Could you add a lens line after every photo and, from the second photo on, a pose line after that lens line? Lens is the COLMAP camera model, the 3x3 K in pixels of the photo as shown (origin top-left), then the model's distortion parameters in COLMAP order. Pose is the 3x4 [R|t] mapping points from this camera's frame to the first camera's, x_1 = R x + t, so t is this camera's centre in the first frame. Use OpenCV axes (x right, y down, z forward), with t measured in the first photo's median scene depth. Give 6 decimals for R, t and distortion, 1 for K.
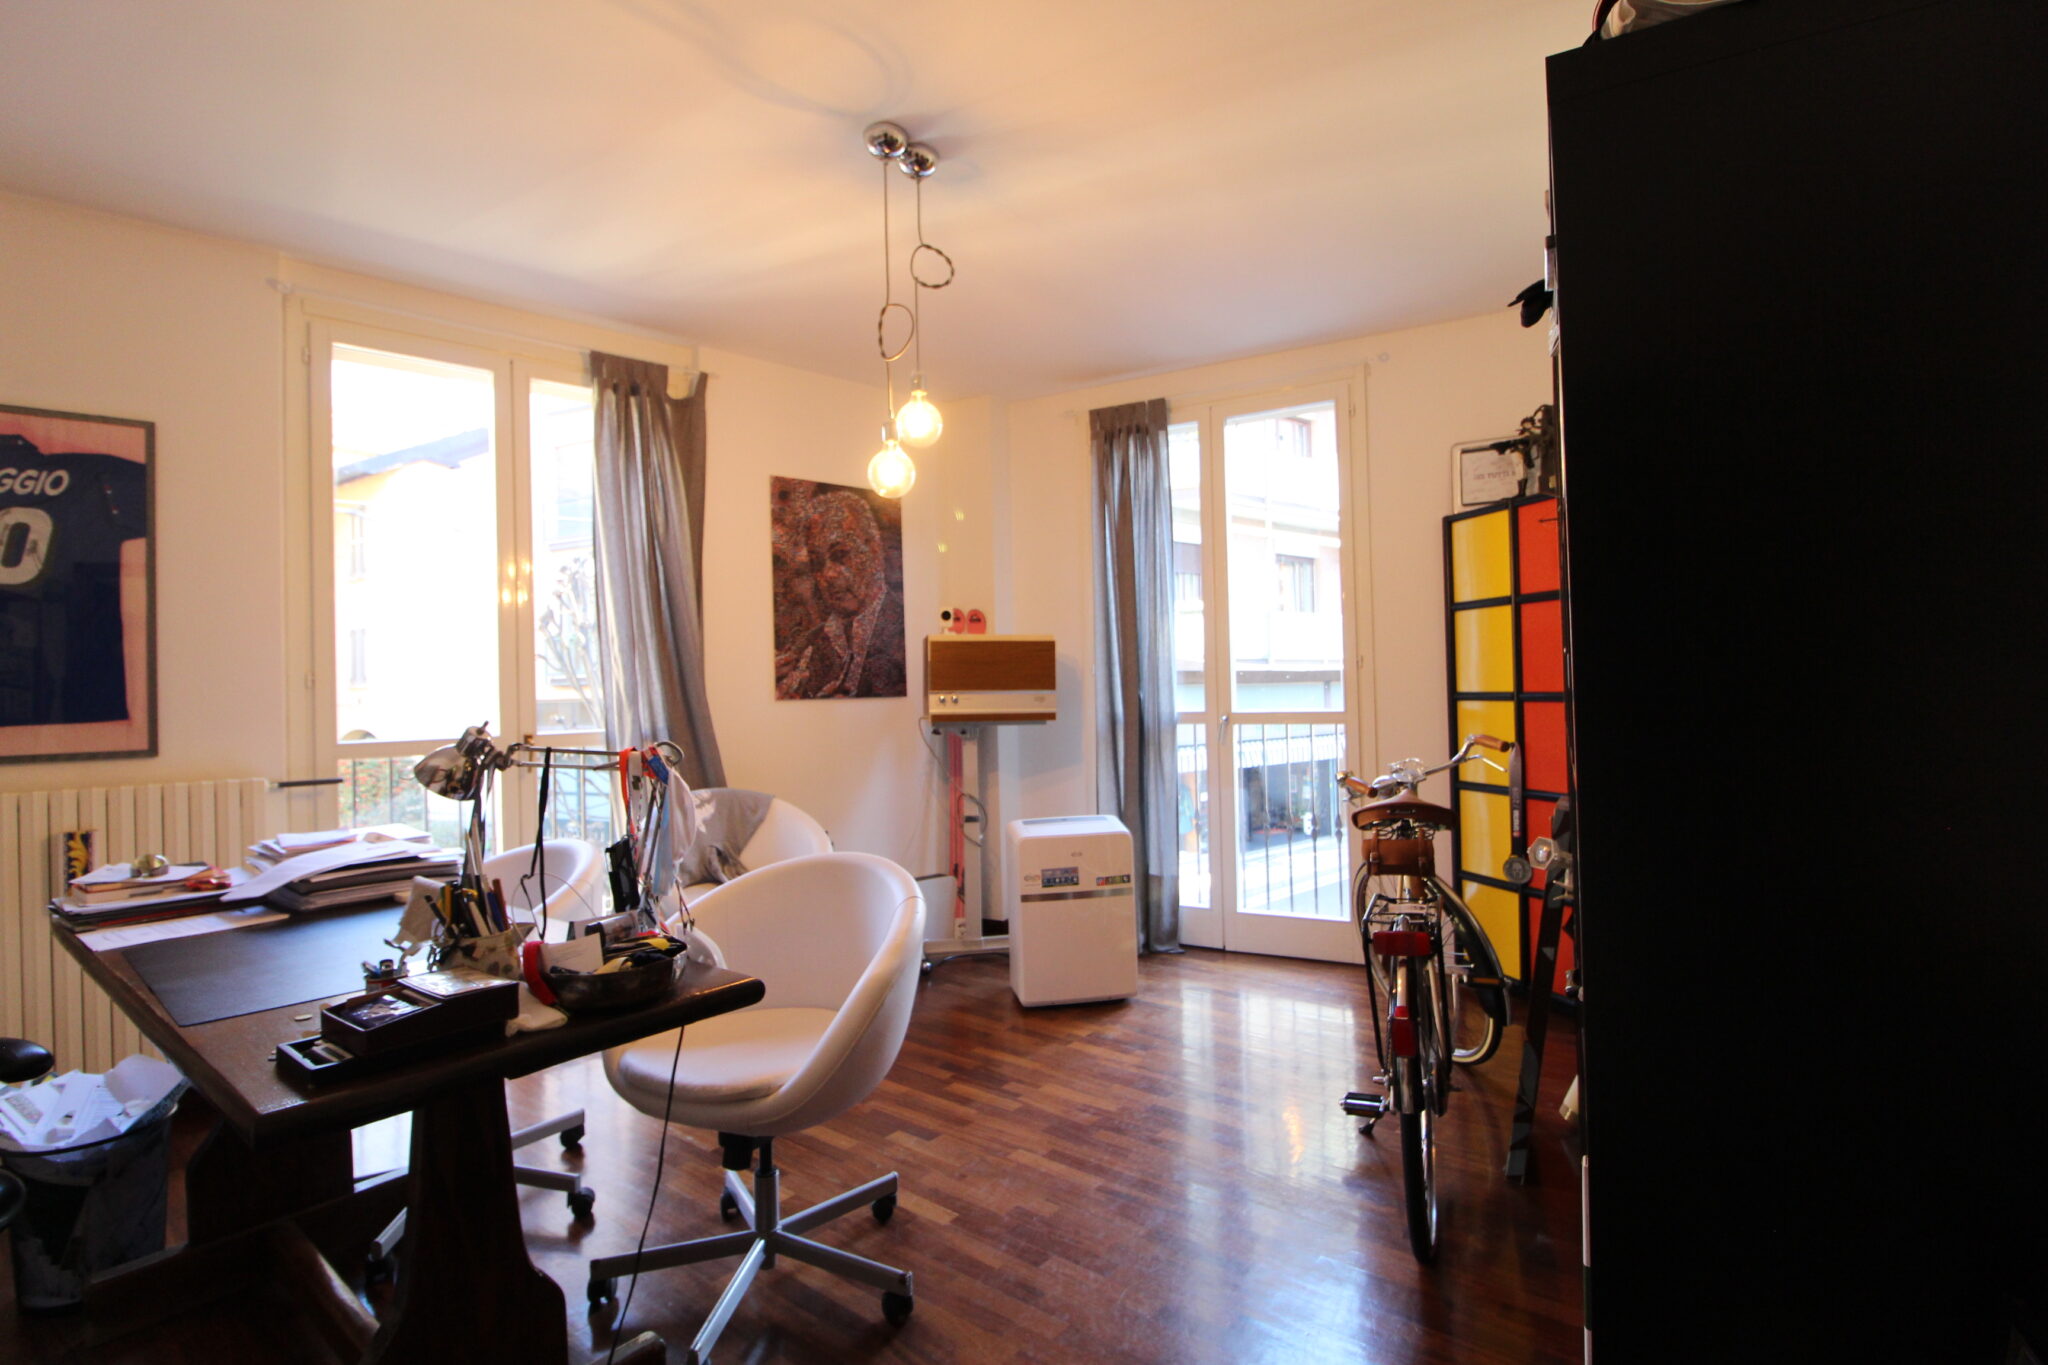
lens RADIAL K [[956.5, 0, 1028.1], [0, 956.5, 679.4], [0, 0, 1]] dist [0.003625, -0.014839]
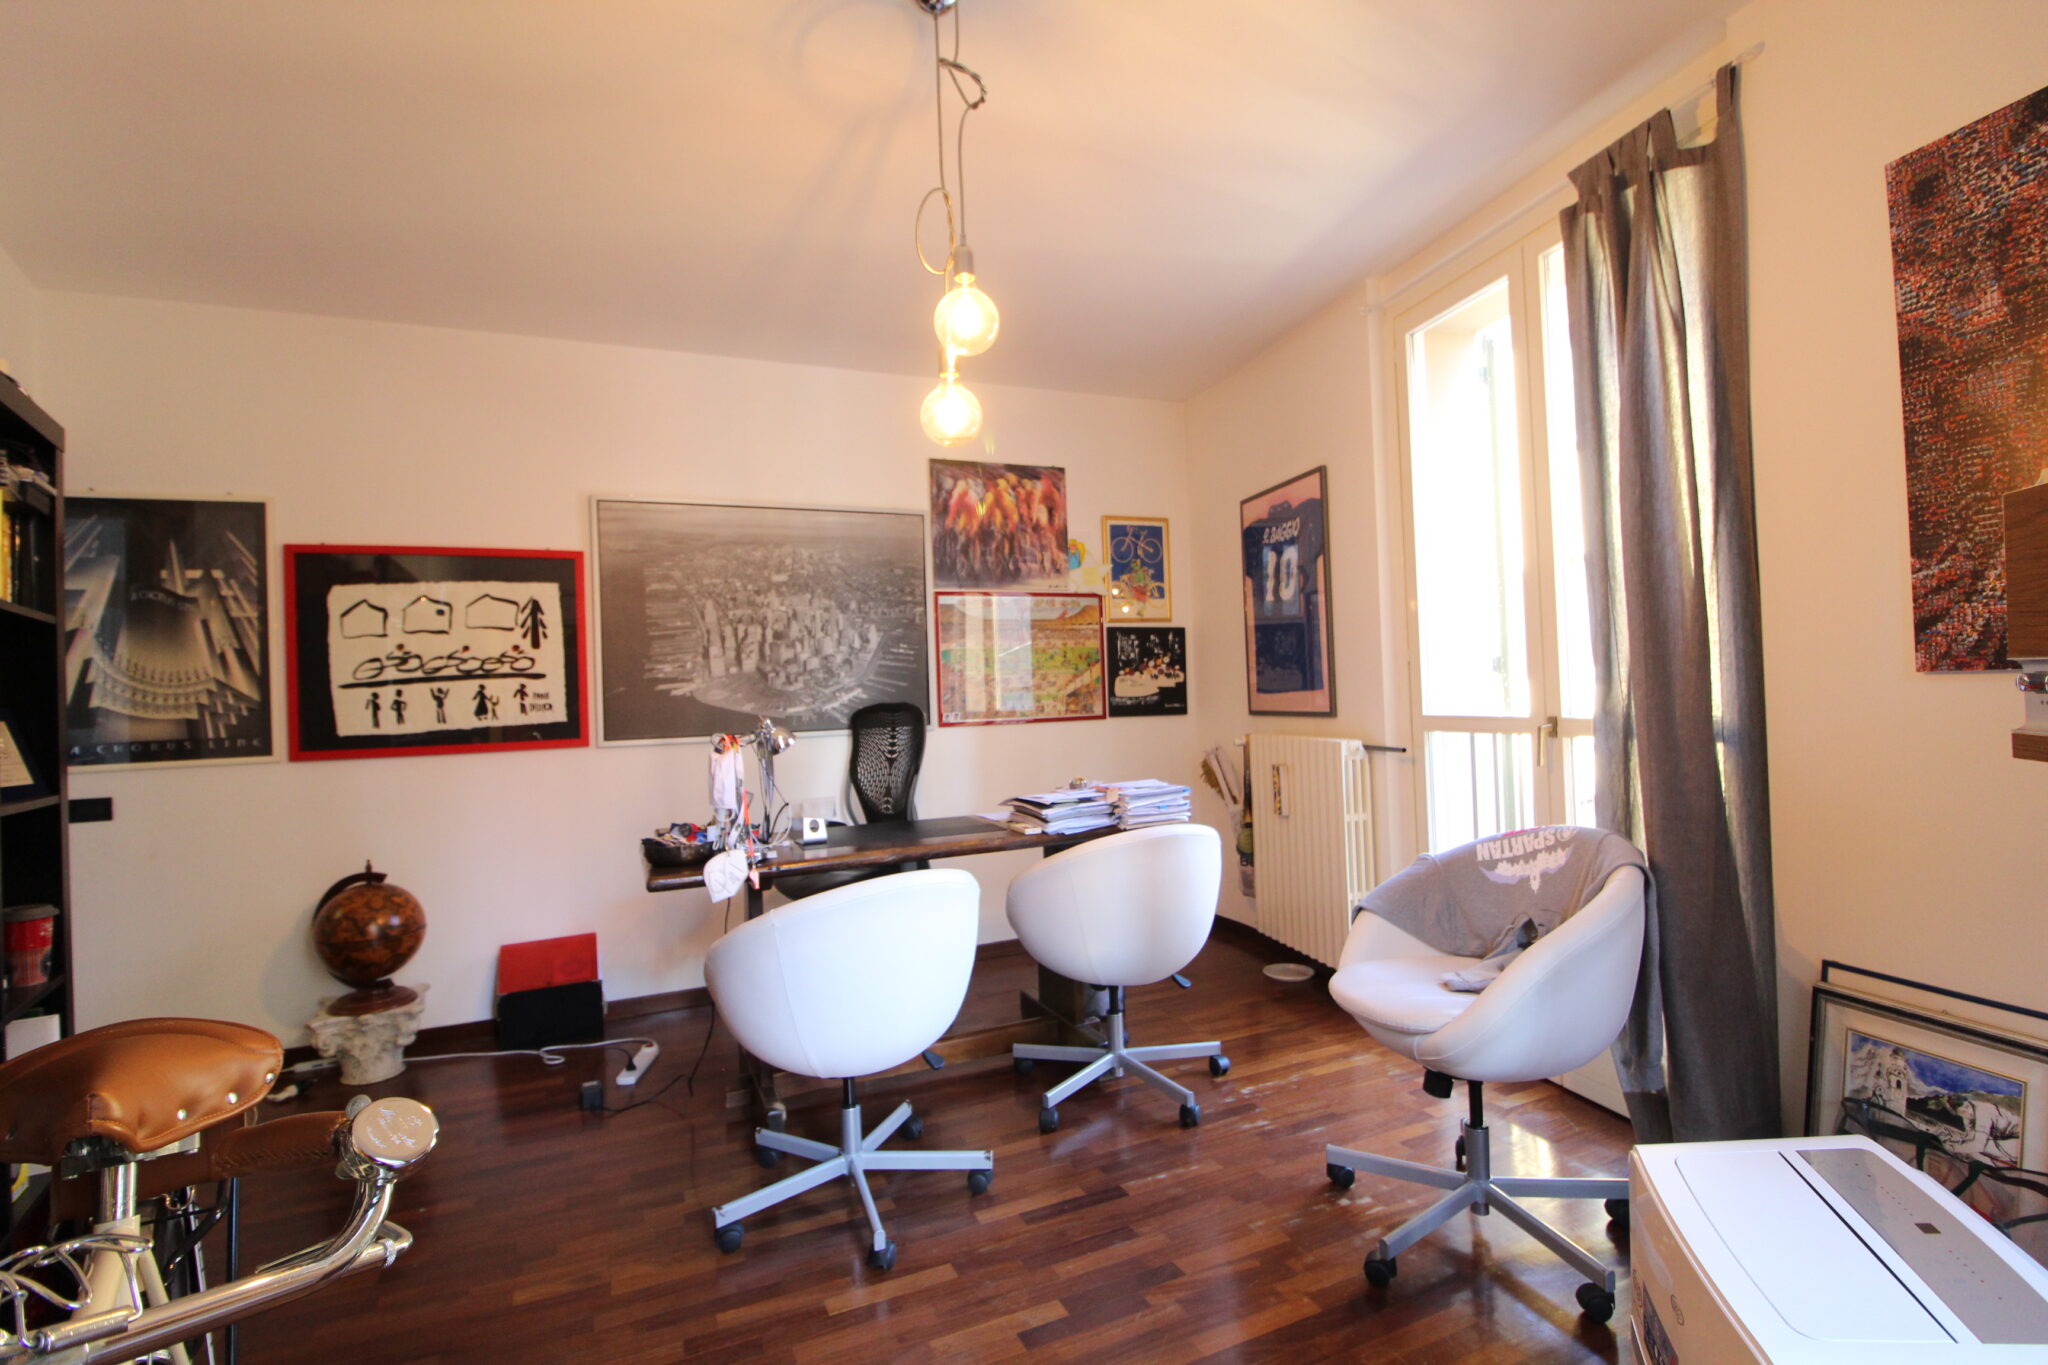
lens RADIAL K [[956.5, 0, 1028.1], [0, 956.5, 679.4], [0, 0, 1]] dist [0.003625, -0.014839]
pose [[-0.468849, 0.030571, -0.882749, 0.457037], [0.059340, 0.998233, 0.003053, -0.000851], [0.881283, -0.050951, -0.469835, 1.244290]]
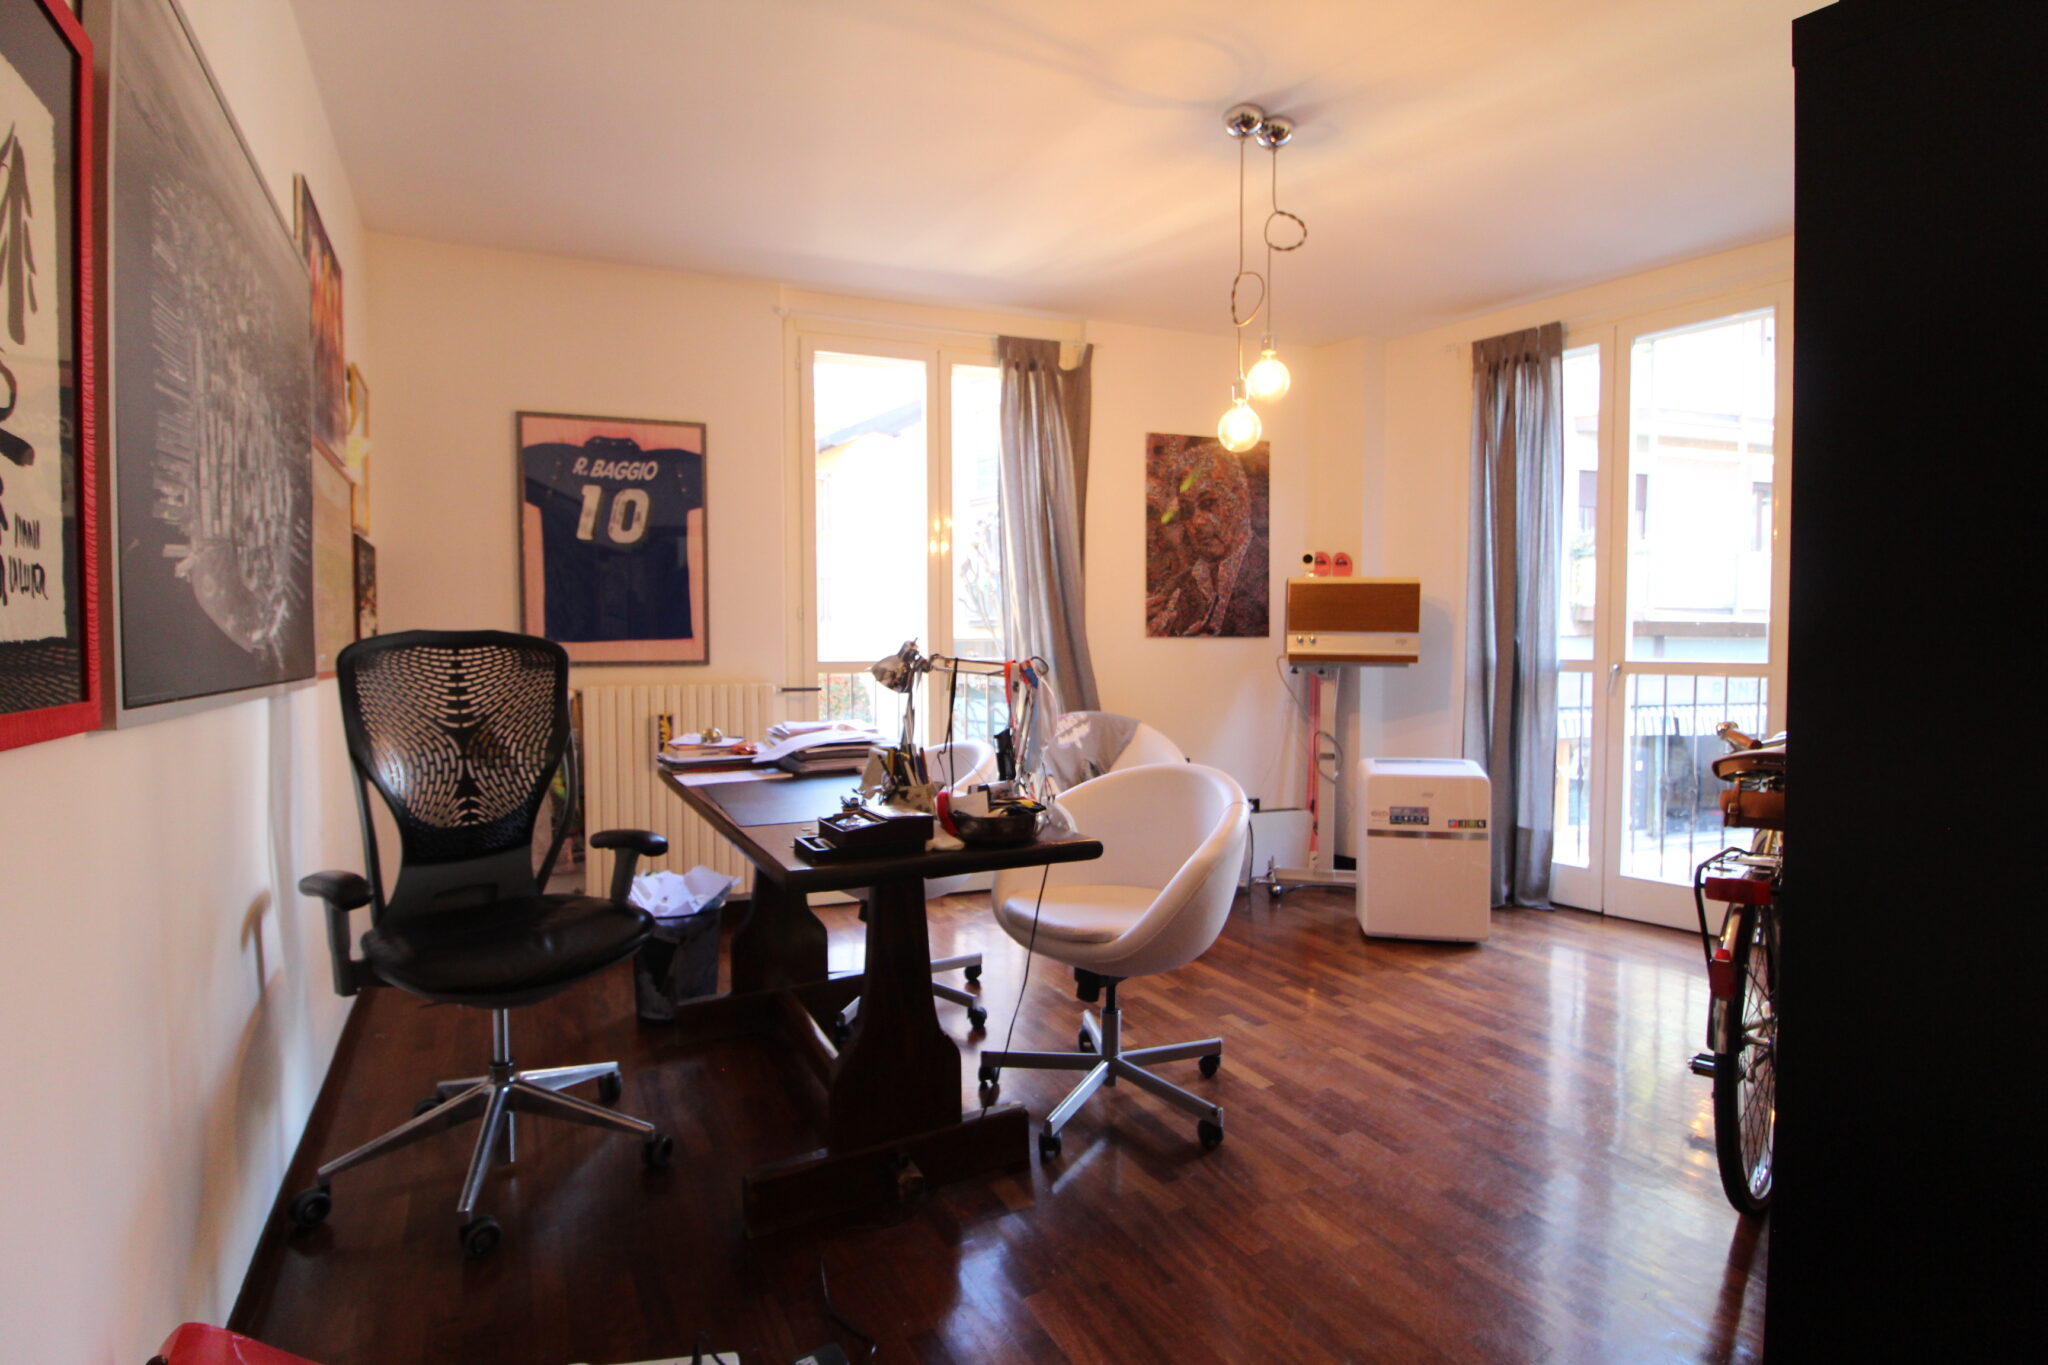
lens RADIAL K [[956.5, 0, 1028.1], [0, 956.5, 679.4], [0, 0, 1]] dist [0.003625, -0.014839]
pose [[0.920077, 0.038173, -0.389873, 0.066249], [-0.016457, 0.998129, 0.058891, 0.011097], [0.391392, -0.047768, 0.918984, -0.113248]]
